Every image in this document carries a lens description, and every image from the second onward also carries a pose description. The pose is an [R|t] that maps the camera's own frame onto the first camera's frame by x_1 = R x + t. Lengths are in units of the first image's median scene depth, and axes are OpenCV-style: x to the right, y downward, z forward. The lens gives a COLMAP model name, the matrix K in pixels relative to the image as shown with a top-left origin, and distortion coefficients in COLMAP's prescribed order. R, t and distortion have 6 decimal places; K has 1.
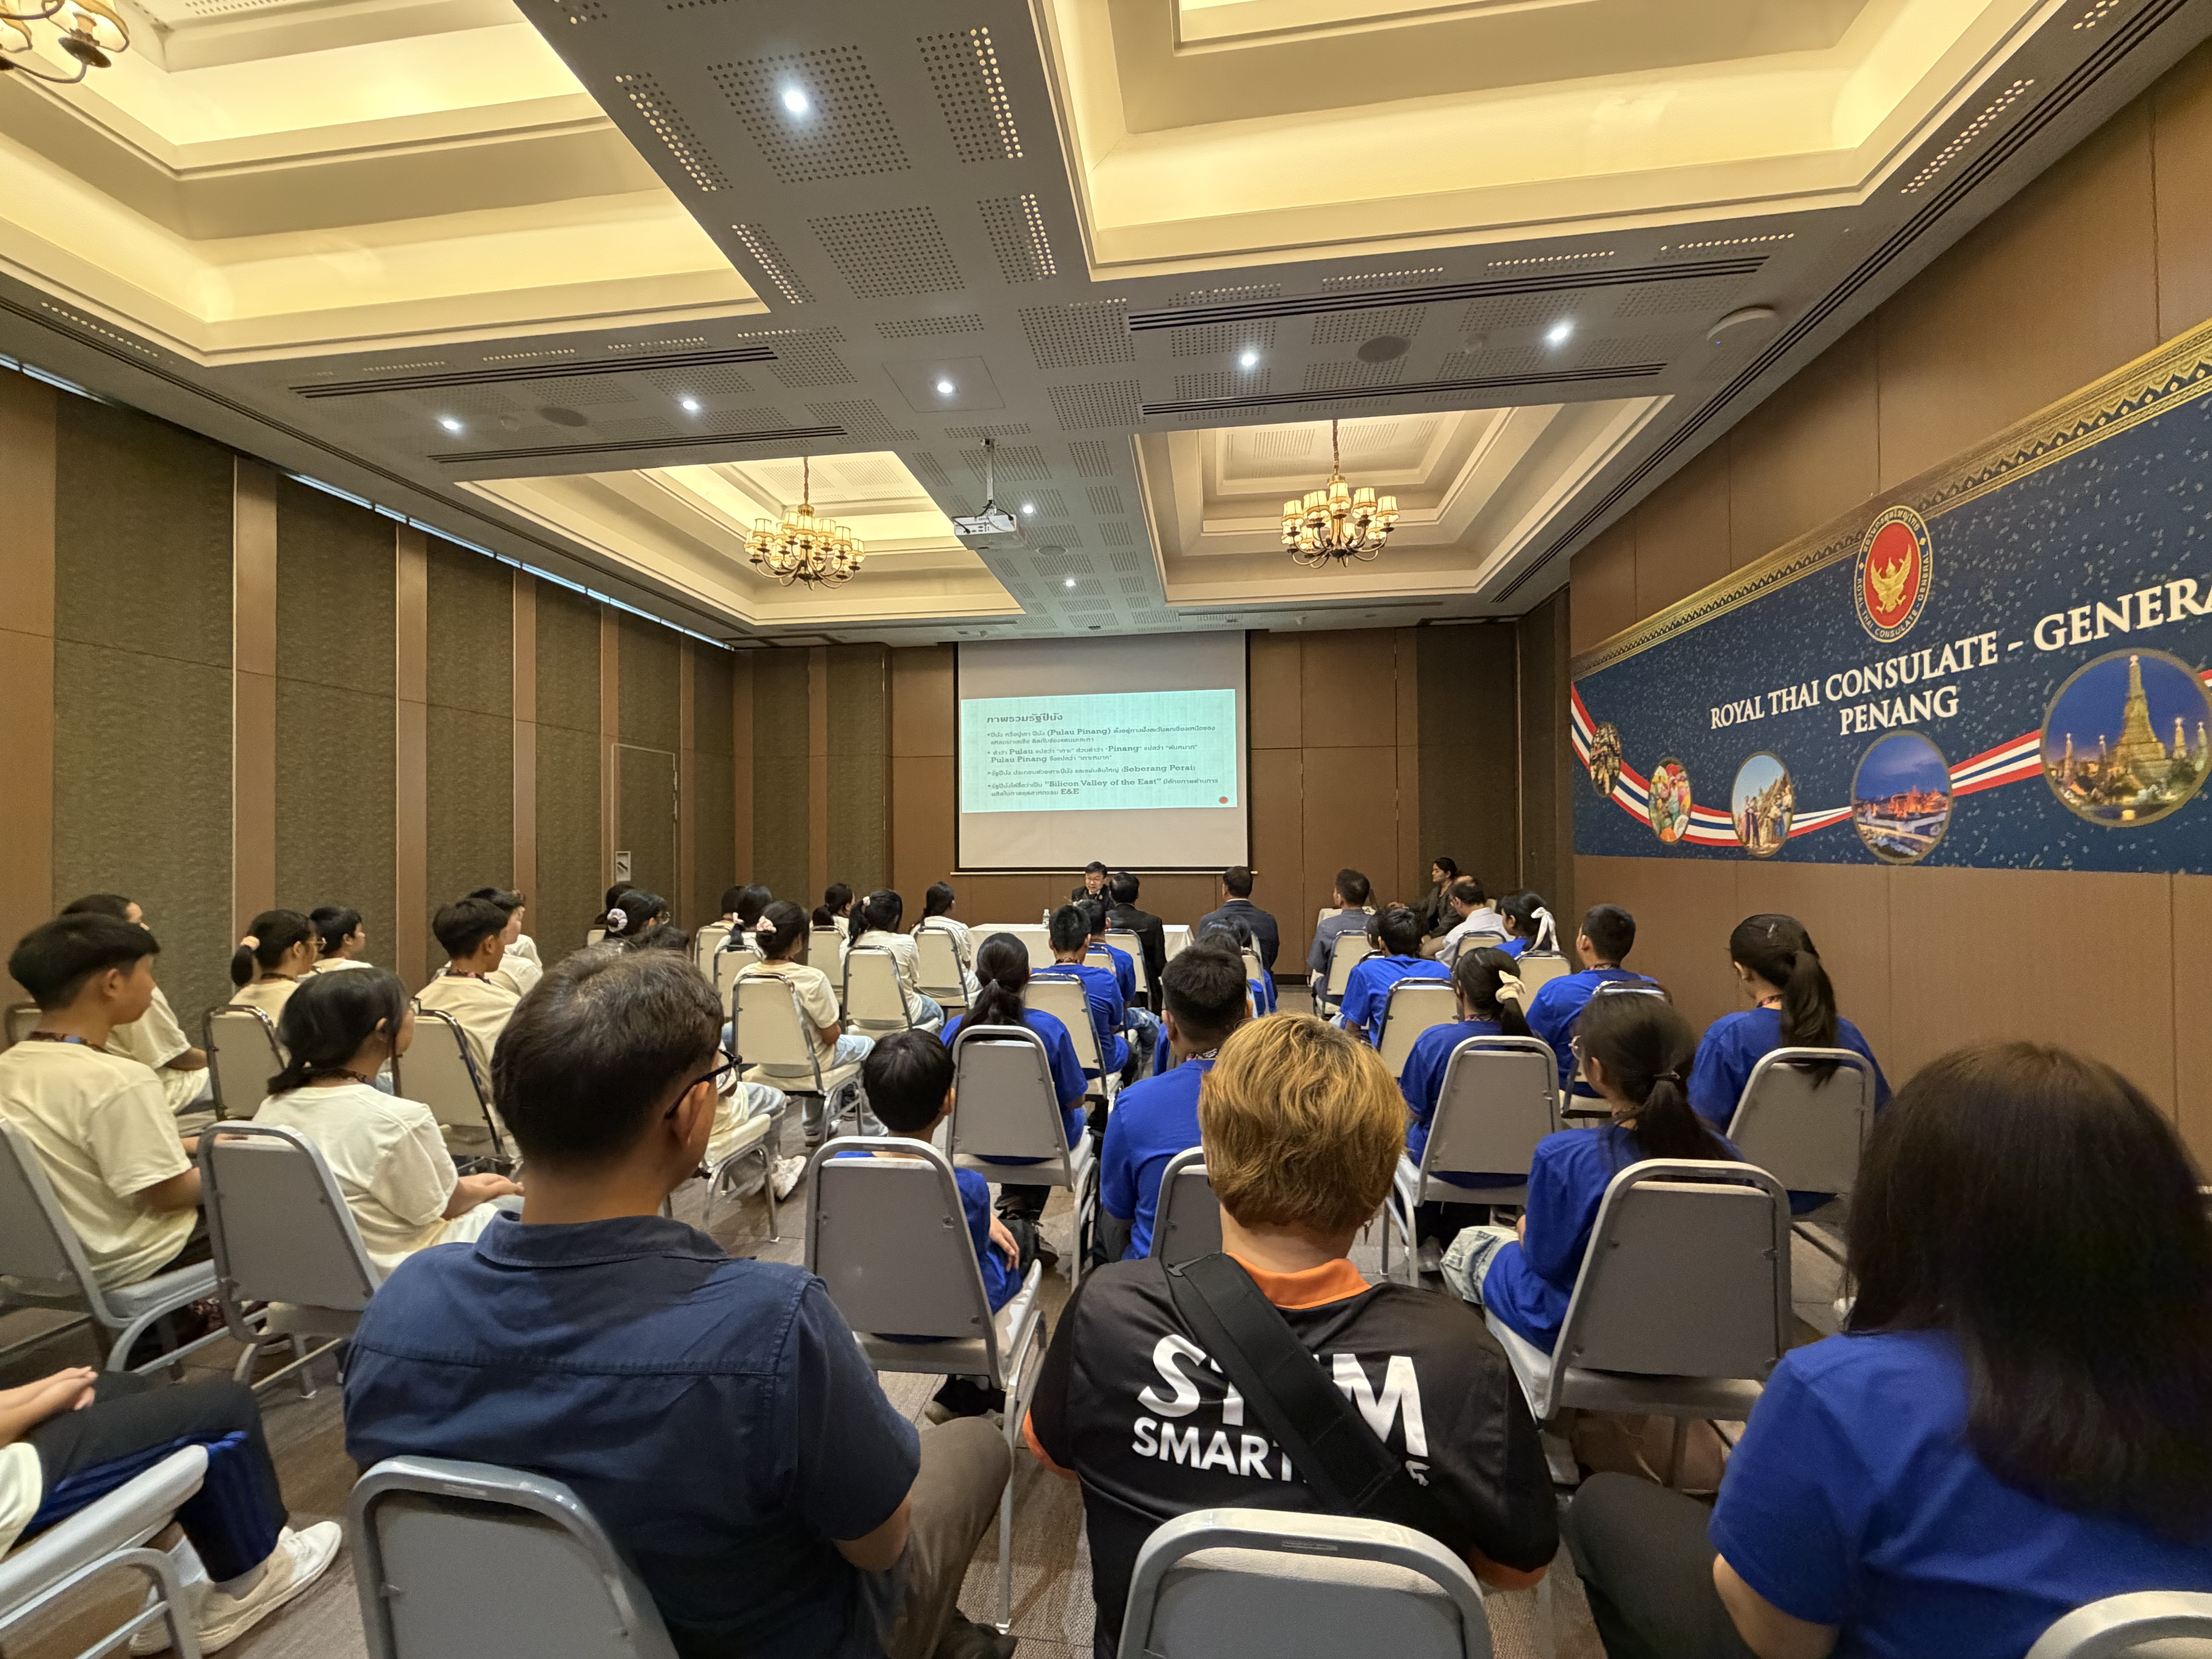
lens RADIAL K [[880.9, 0, 1097.8], [0, 880.9, 831.8], [0, 0, 1]] dist [0.000712, -0.000347]
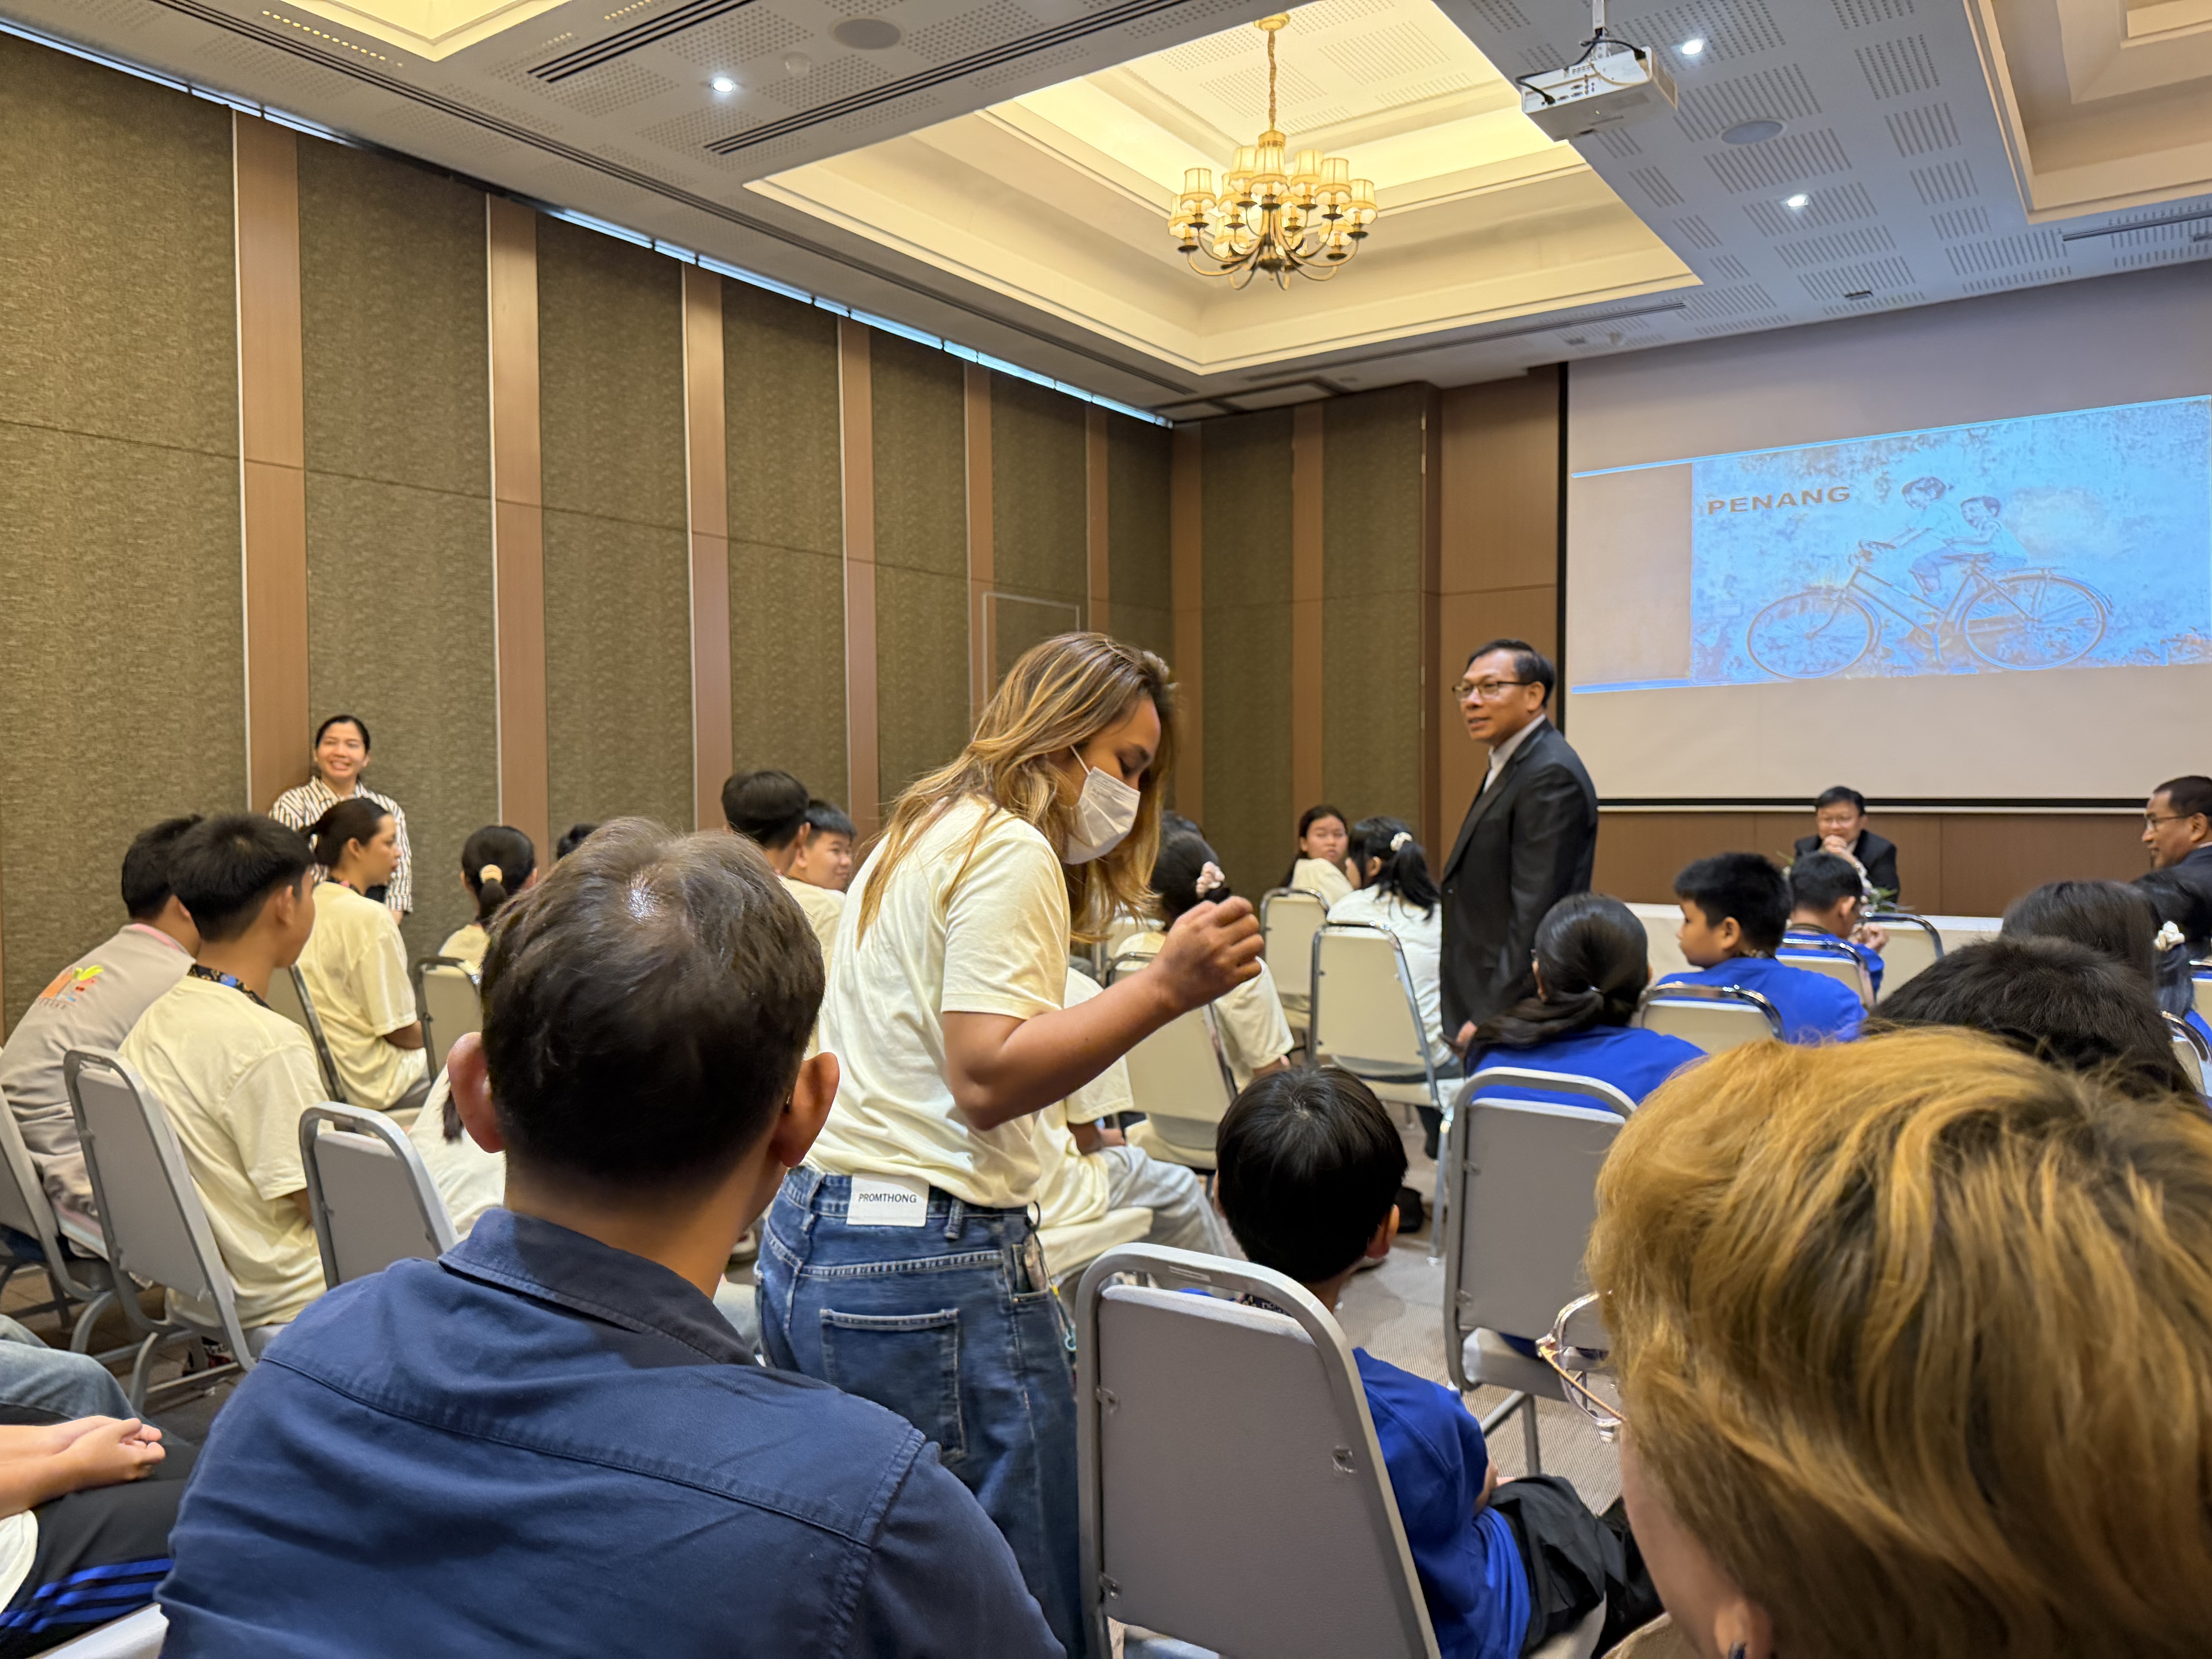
lens RADIAL K [[1572.0, 0, 1098.4], [0, 1572.0, 823.7], [0, 0, 1]] dist [0.026191, -0.040307]
pose [[0.893796, 0.012465, -0.448301, 0.033333], [0.008402, 0.998973, 0.044527, 0.028261], [0.448395, -0.043565, 0.892773, 0.084507]]
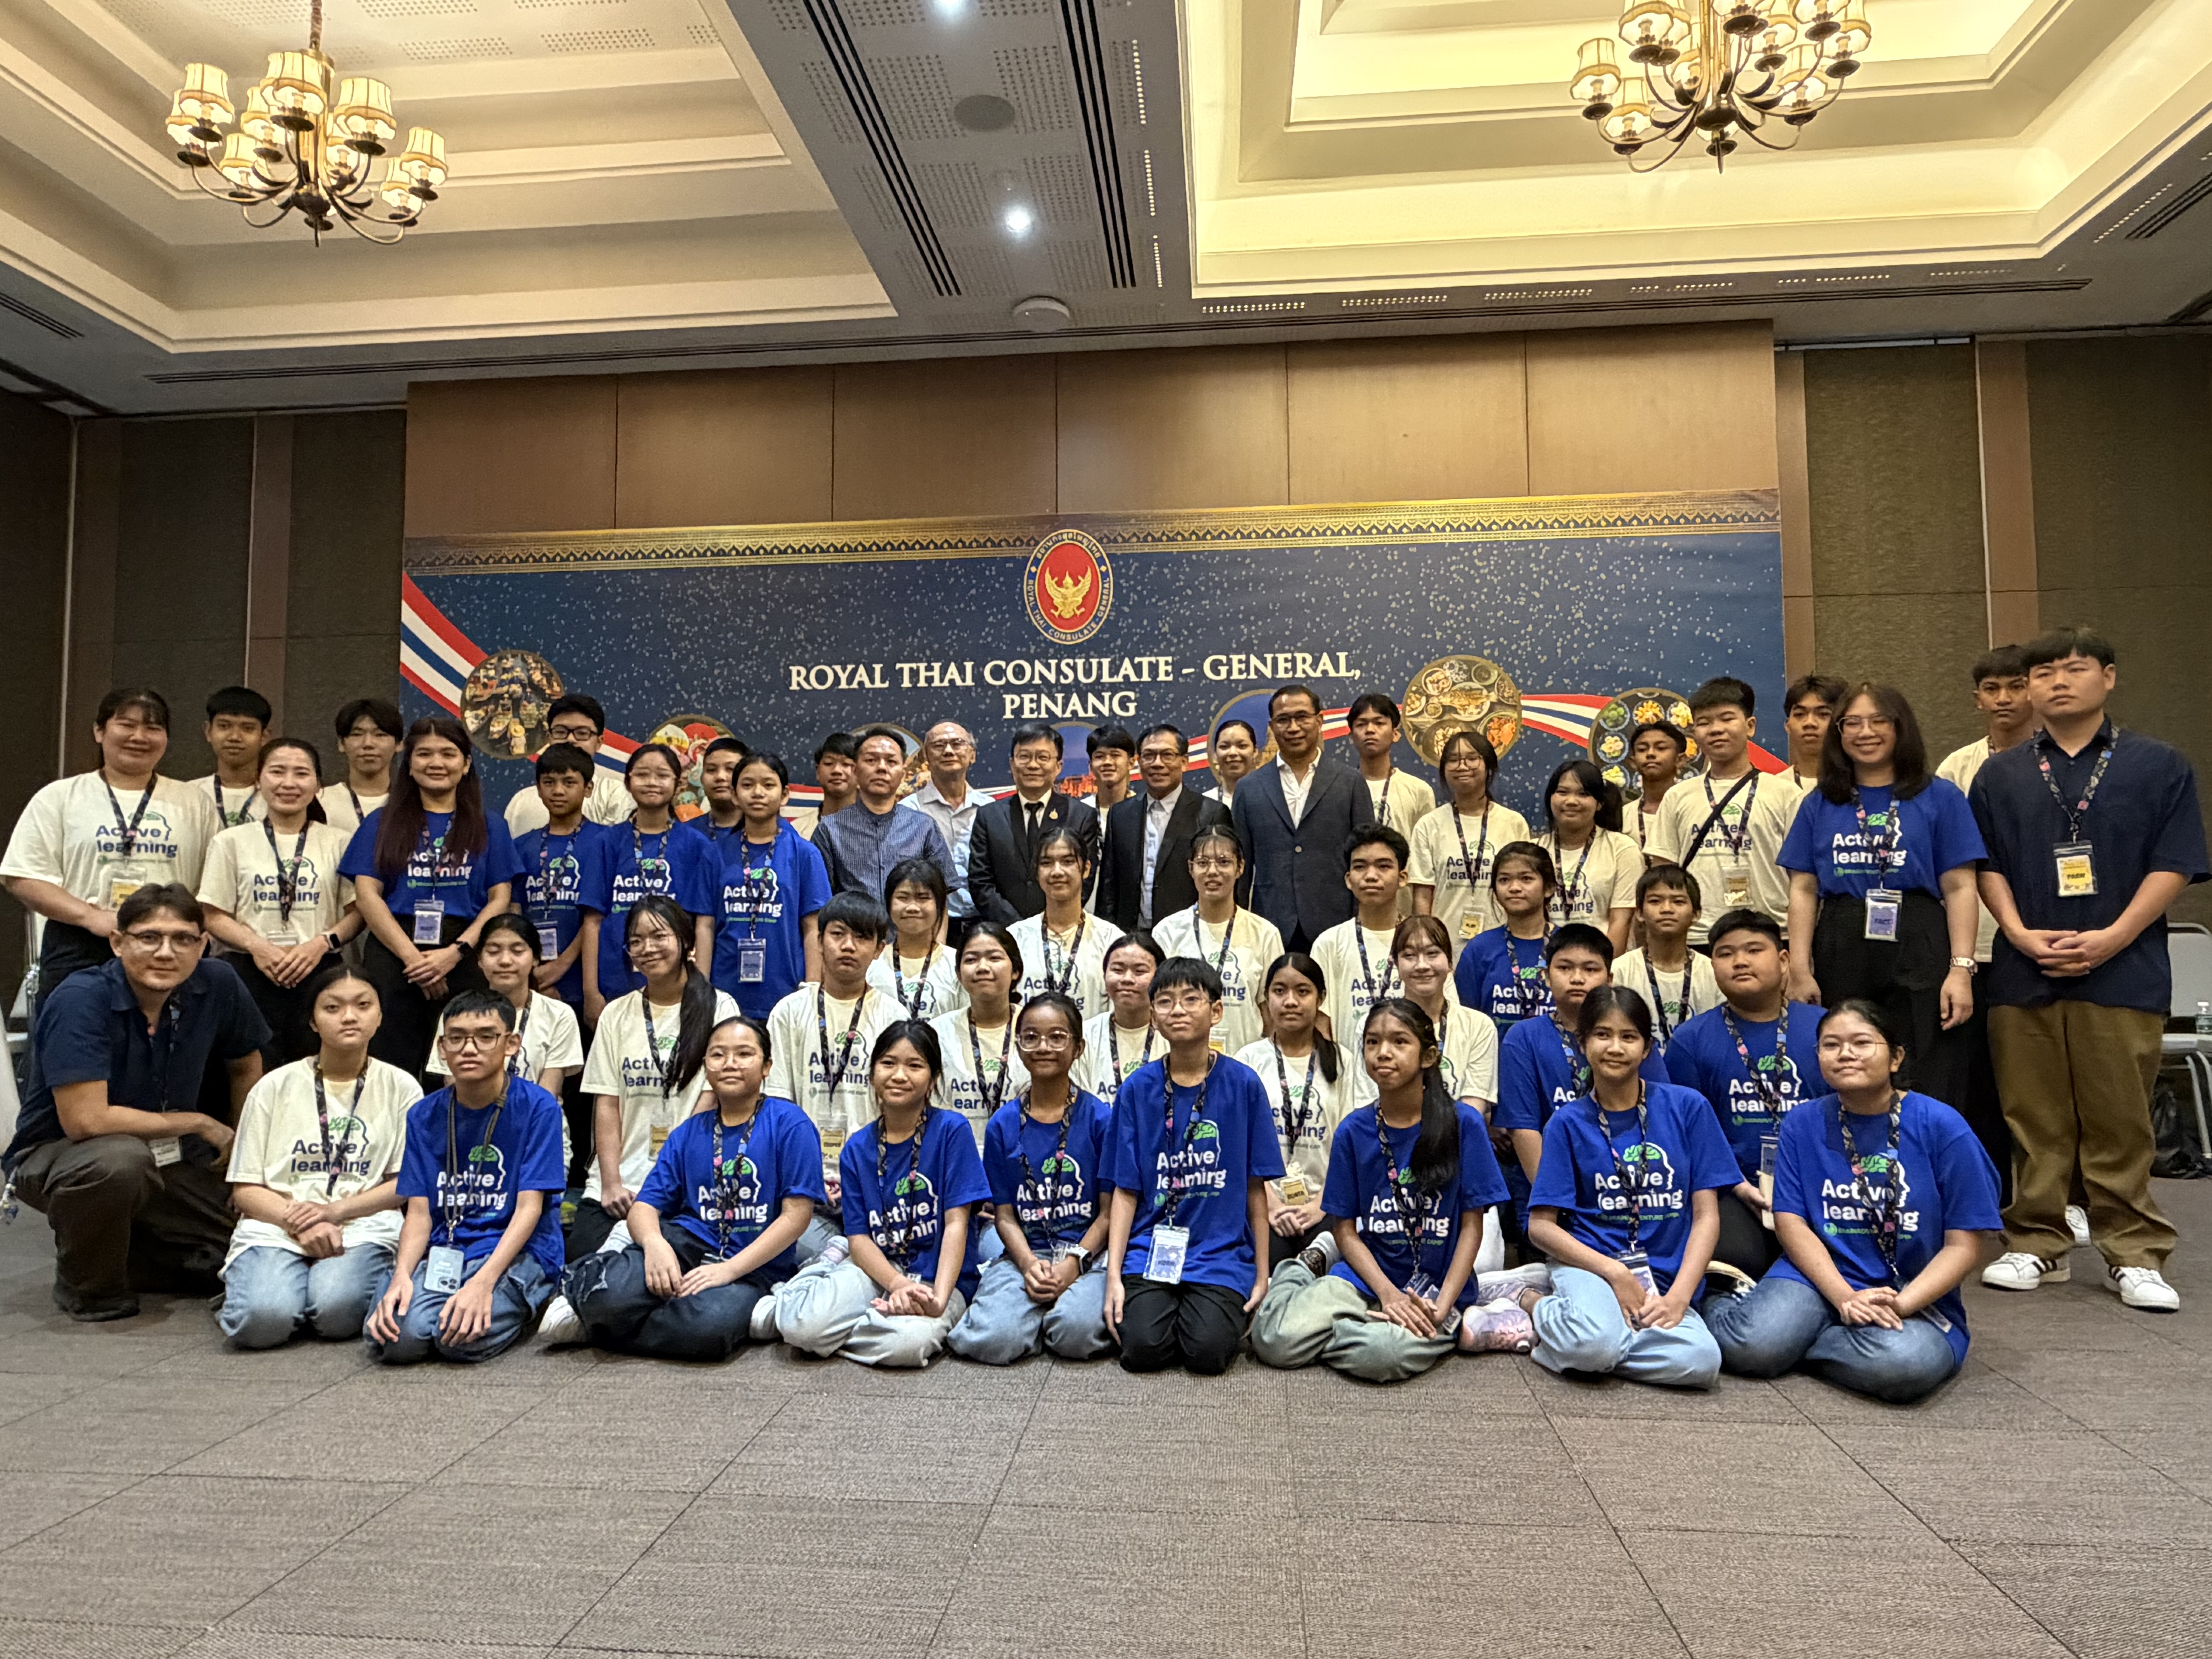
lens RADIAL K [[1386.4, 0, 1098.7], [0, 1386.4, 834.6], [0, 0, 1]] dist [0.006601, 0.001412]
pose [[-0.040491, 0.073110, 0.996502, -0.783055], [-0.007551, 0.997269, -0.073474, 0.145927], [-0.999151, -0.010500, -0.039828, 0.911991]]
